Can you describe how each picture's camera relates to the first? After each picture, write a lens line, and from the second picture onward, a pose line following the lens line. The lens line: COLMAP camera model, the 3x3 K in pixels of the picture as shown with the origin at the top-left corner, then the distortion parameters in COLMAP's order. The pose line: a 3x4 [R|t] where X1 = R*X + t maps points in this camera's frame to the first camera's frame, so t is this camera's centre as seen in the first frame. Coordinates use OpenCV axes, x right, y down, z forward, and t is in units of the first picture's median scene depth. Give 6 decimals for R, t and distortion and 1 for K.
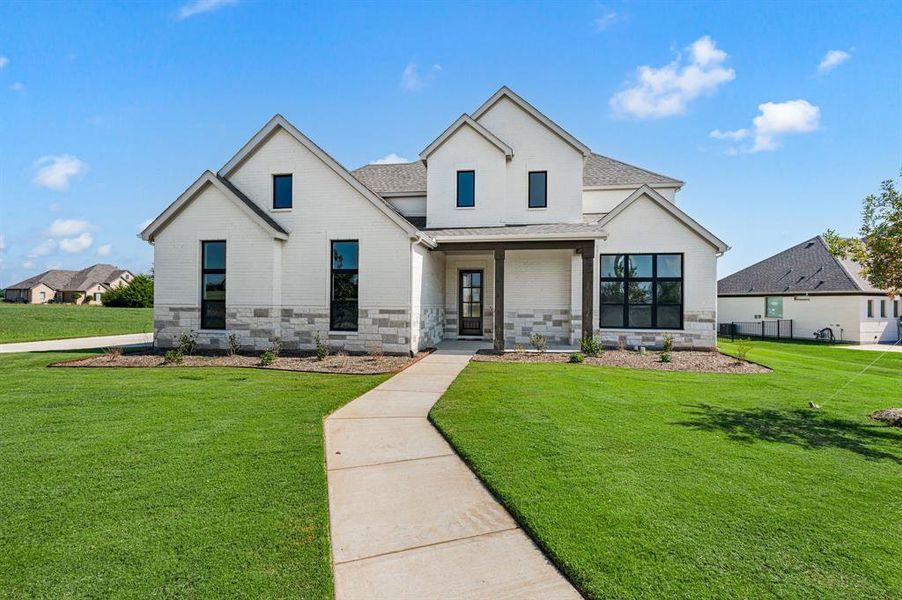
lens RADIAL K [[359.2, 0, 452.6], [0, 359.2, 305.6], [0, 0, 1]] dist [-0.005735, 0.000270]
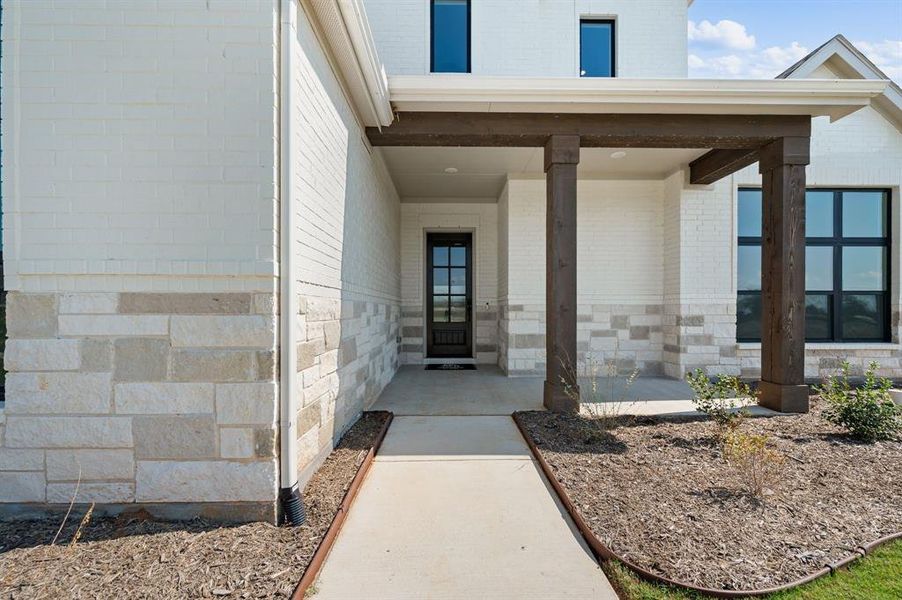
lens RADIAL K [[359.2, 0, 449.5], [0, 359.2, 311.9], [0, 0, 1]] dist [-0.005735, 0.000270]
pose [[0.987058, -0.008933, 0.160117, -0.041908], [0.008089, 0.999950, 0.005927, 0.016958], [-0.160162, -0.004555, 0.987080, 0.604038]]
